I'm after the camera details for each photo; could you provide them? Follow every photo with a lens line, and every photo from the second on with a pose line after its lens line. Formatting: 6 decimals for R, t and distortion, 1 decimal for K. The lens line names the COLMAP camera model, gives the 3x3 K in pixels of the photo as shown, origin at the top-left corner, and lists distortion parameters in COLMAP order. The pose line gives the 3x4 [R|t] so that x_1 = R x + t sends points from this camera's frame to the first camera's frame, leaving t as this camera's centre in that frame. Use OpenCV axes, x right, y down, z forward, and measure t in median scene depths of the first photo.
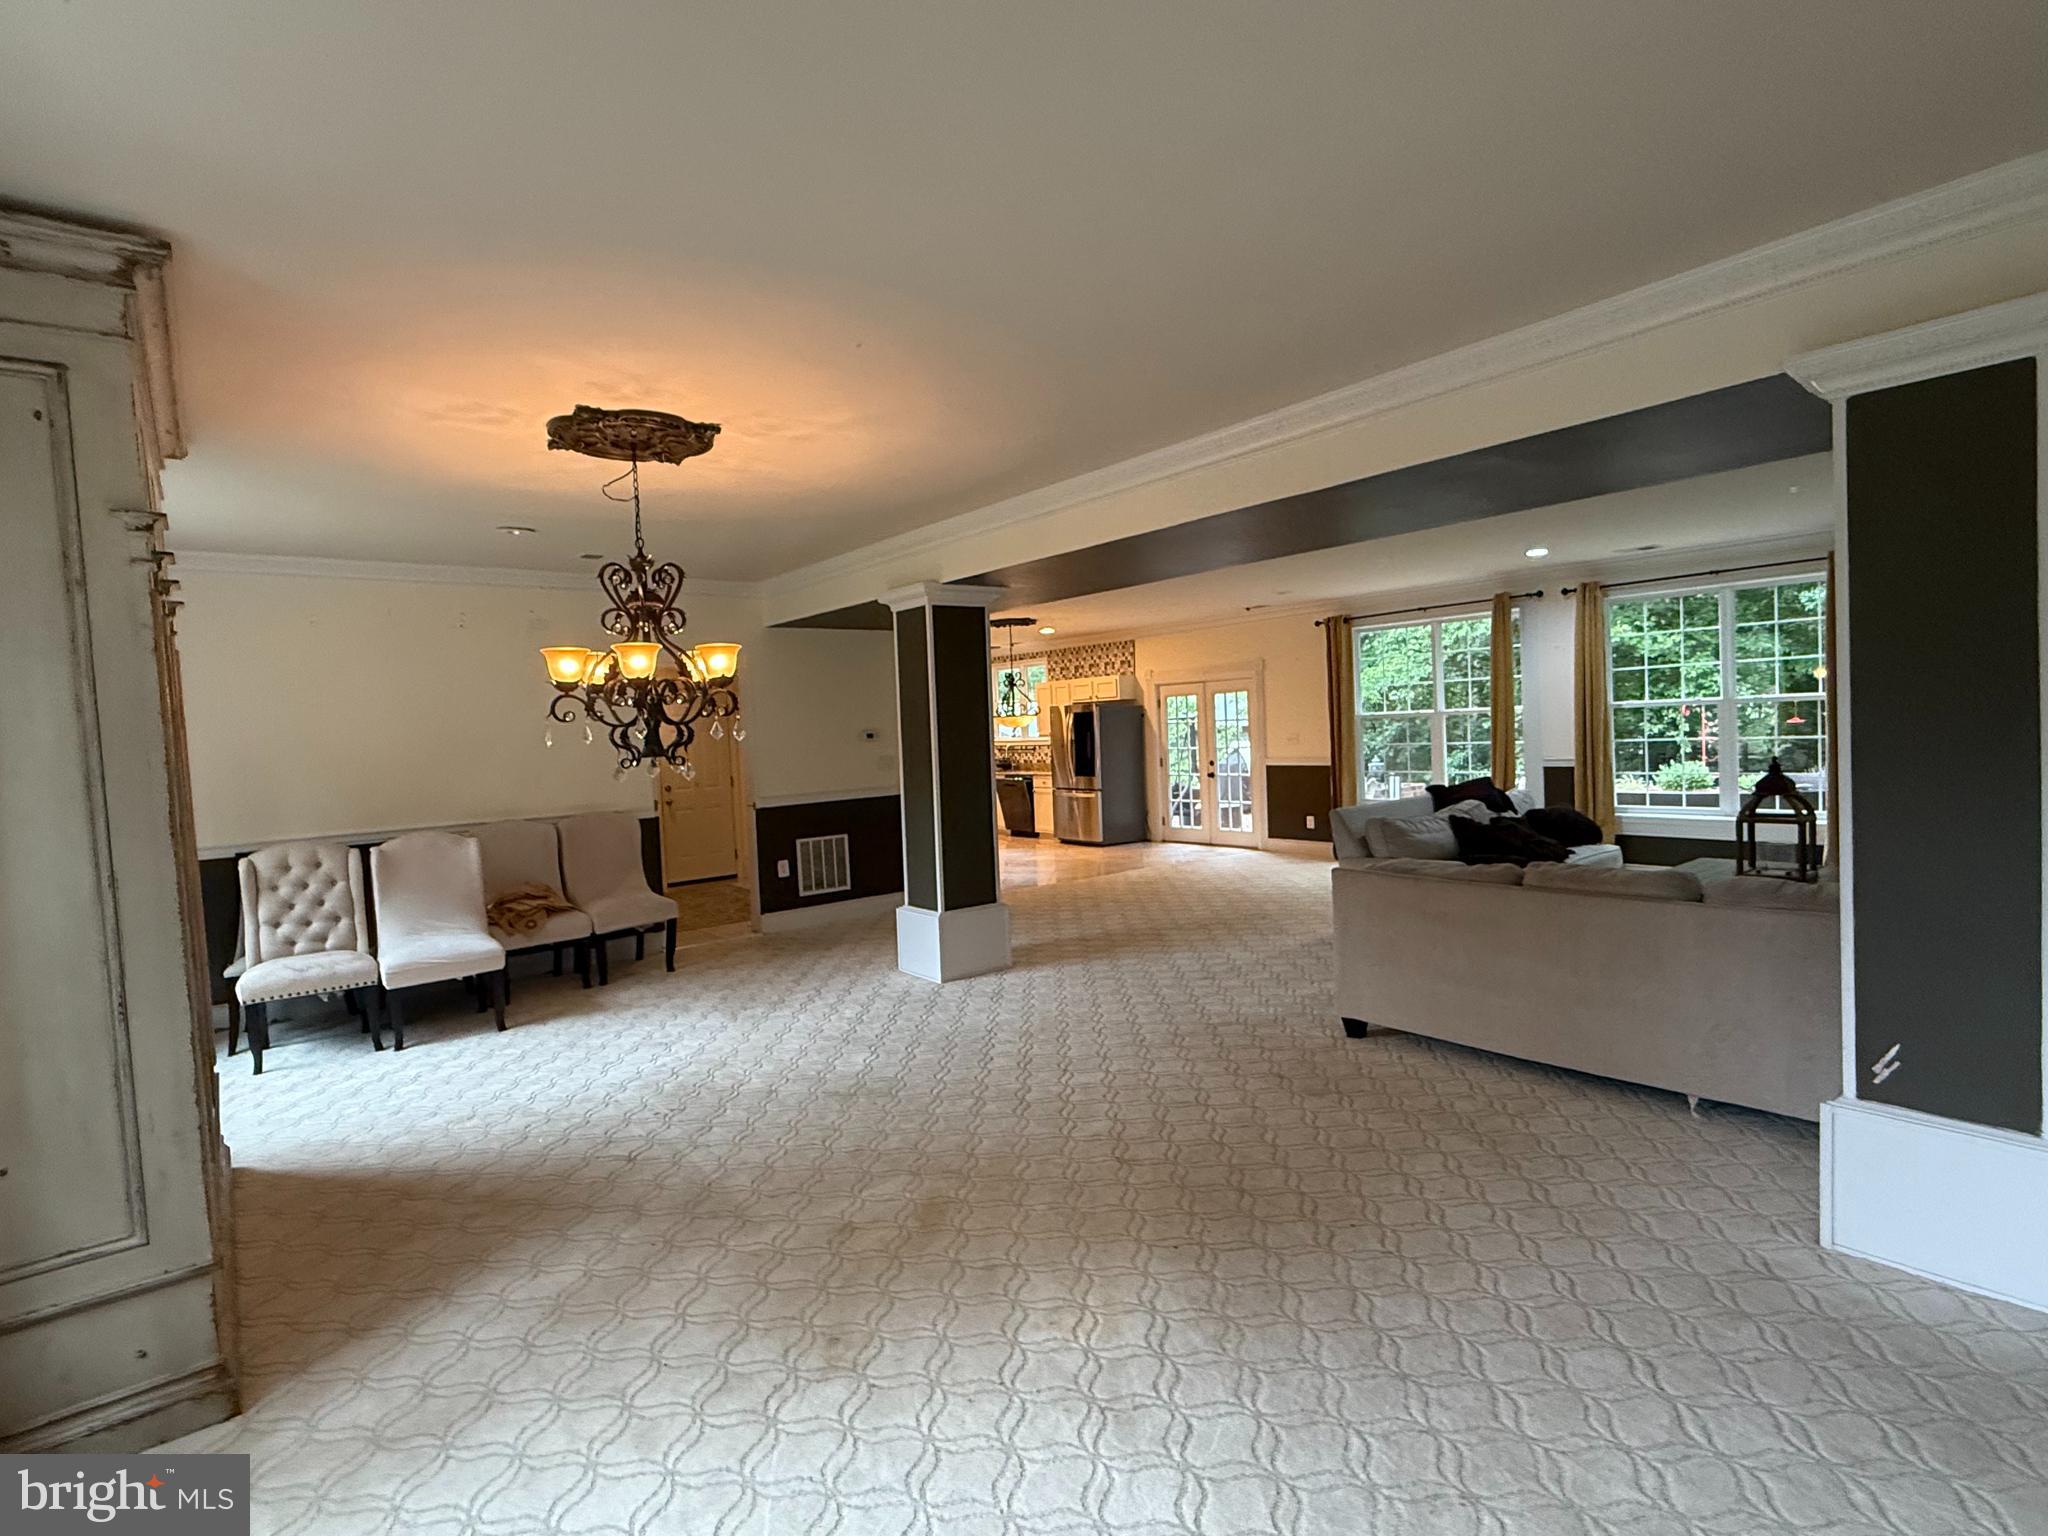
lens RADIAL K [[1013.9, 0, 1033.6], [0, 1013.9, 750.5], [0, 0, 1]] dist [0.002239, -0.001399]
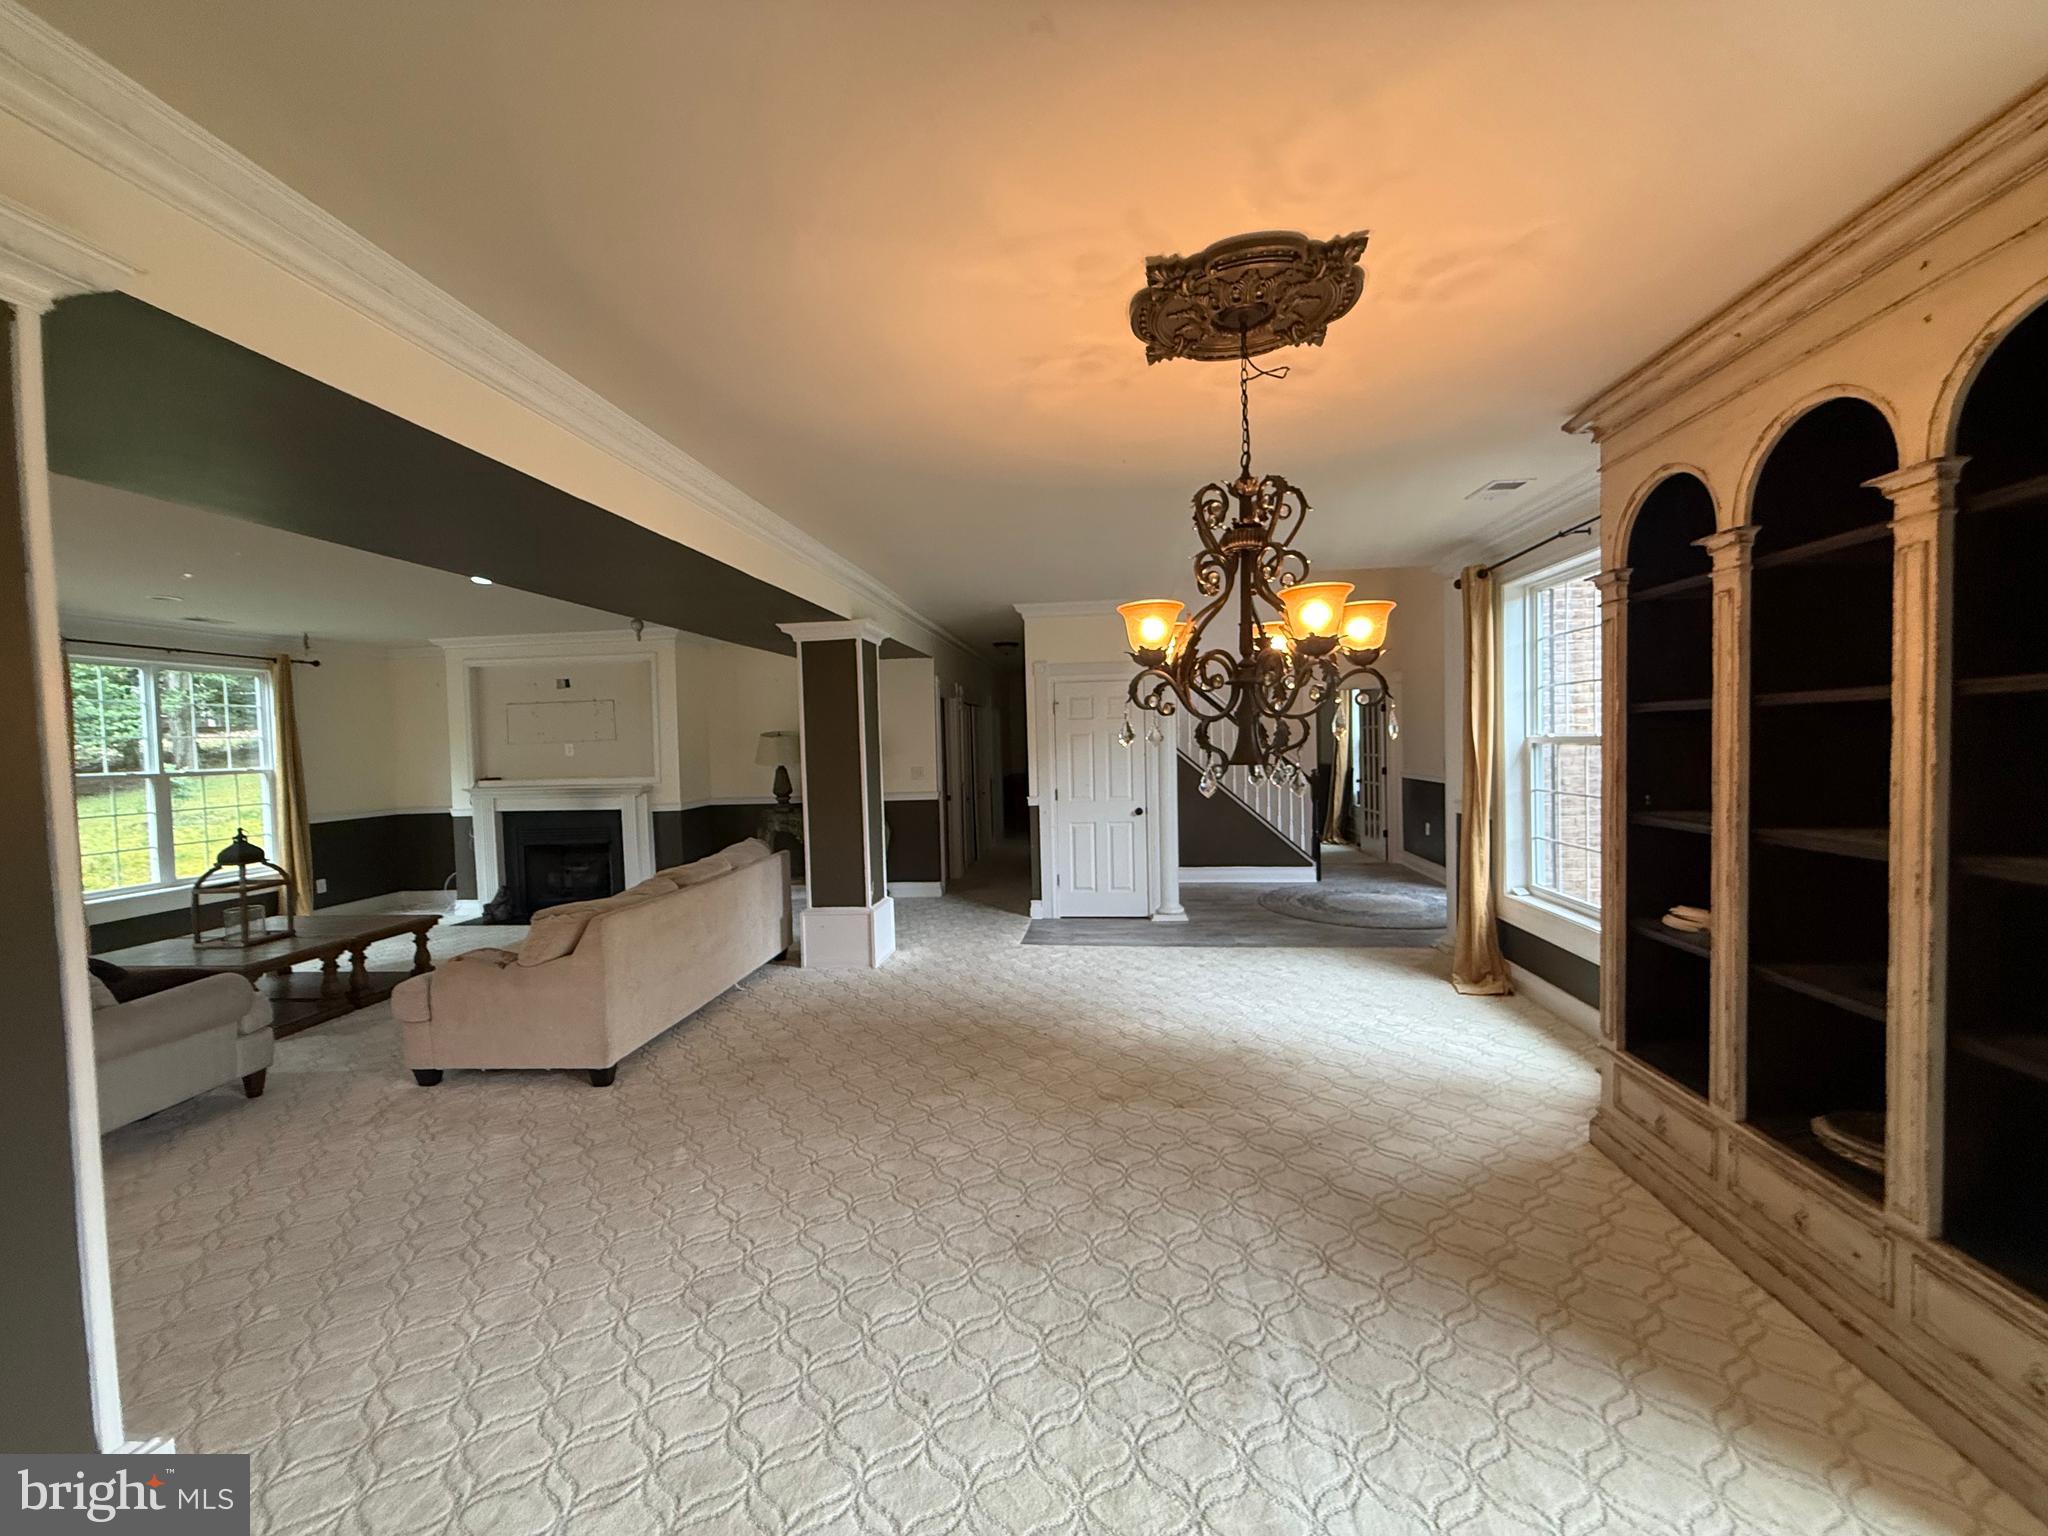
lens RADIAL K [[814.8, 0, 1016.9], [0, 814.8, 769.0], [0, 0, 1]] dist [-0.000618, 0.000162]
pose [[-0.696843, 0.040486, 0.716080, -0.201438], [0.077895, 0.996772, 0.019447, -0.004398], [-0.712981, 0.069330, -0.697747, 0.455594]]
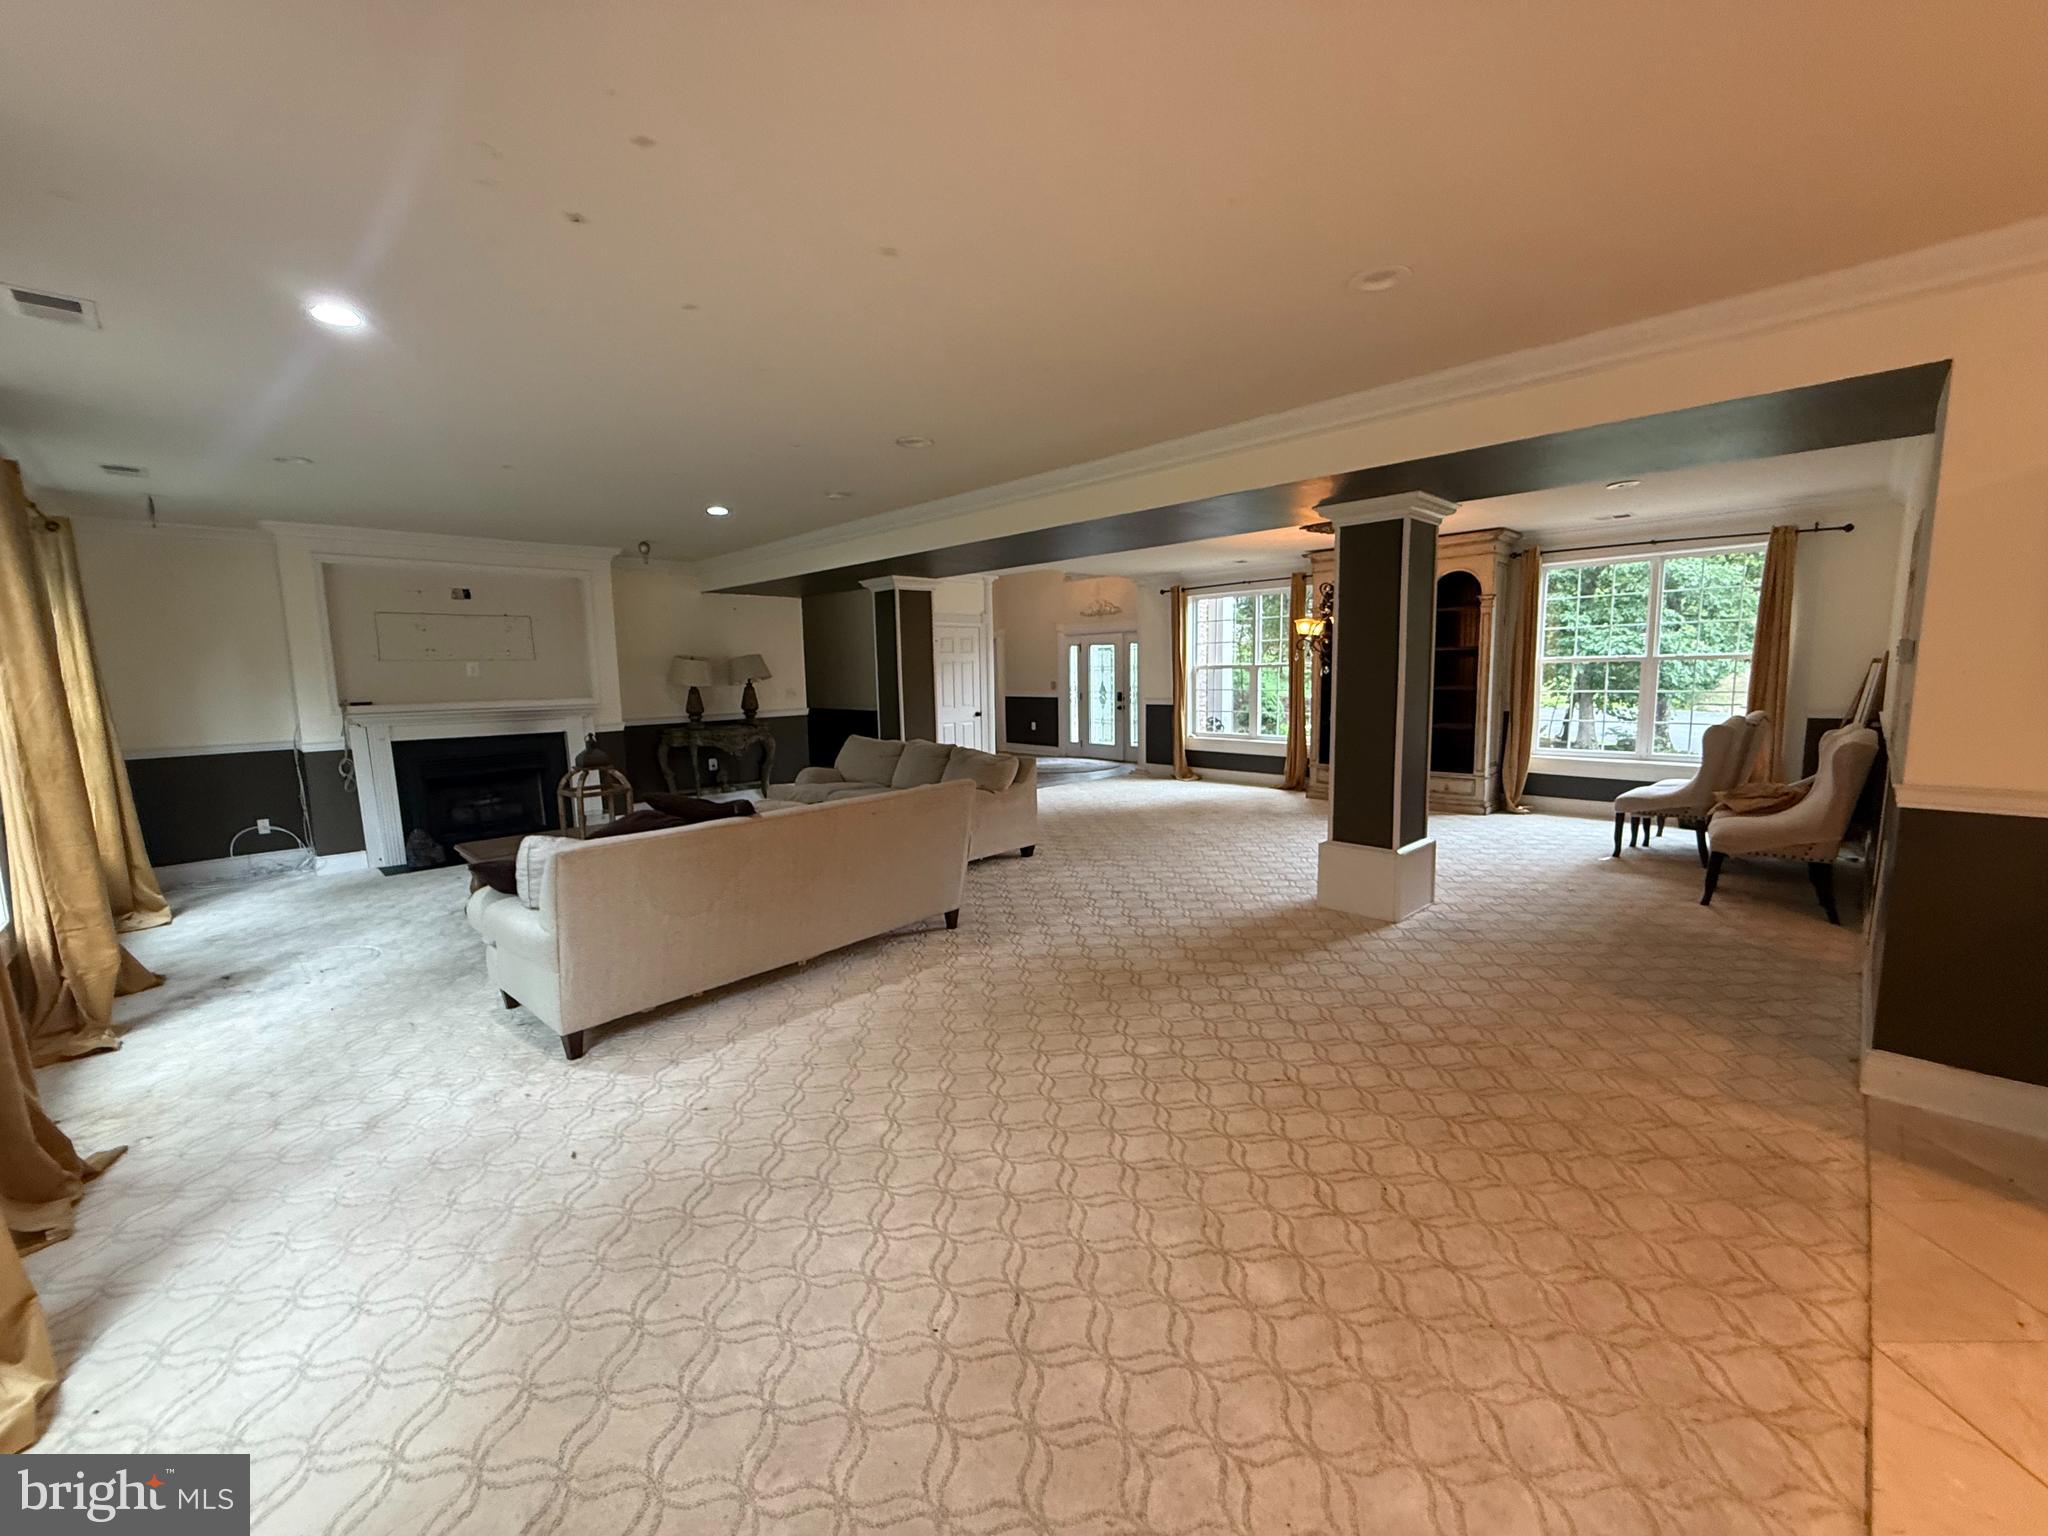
lens RADIAL K [[814.8, 0, 1015.0], [0, 814.8, 771.7], [0, 0, 1]] dist [-0.000618, 0.000162]
pose [[-0.994557, 0.075444, -0.071872, 0.155349], [0.063738, 0.986144, 0.153158, -0.026051], [0.082431, 0.147743, -0.985585, 0.850941]]
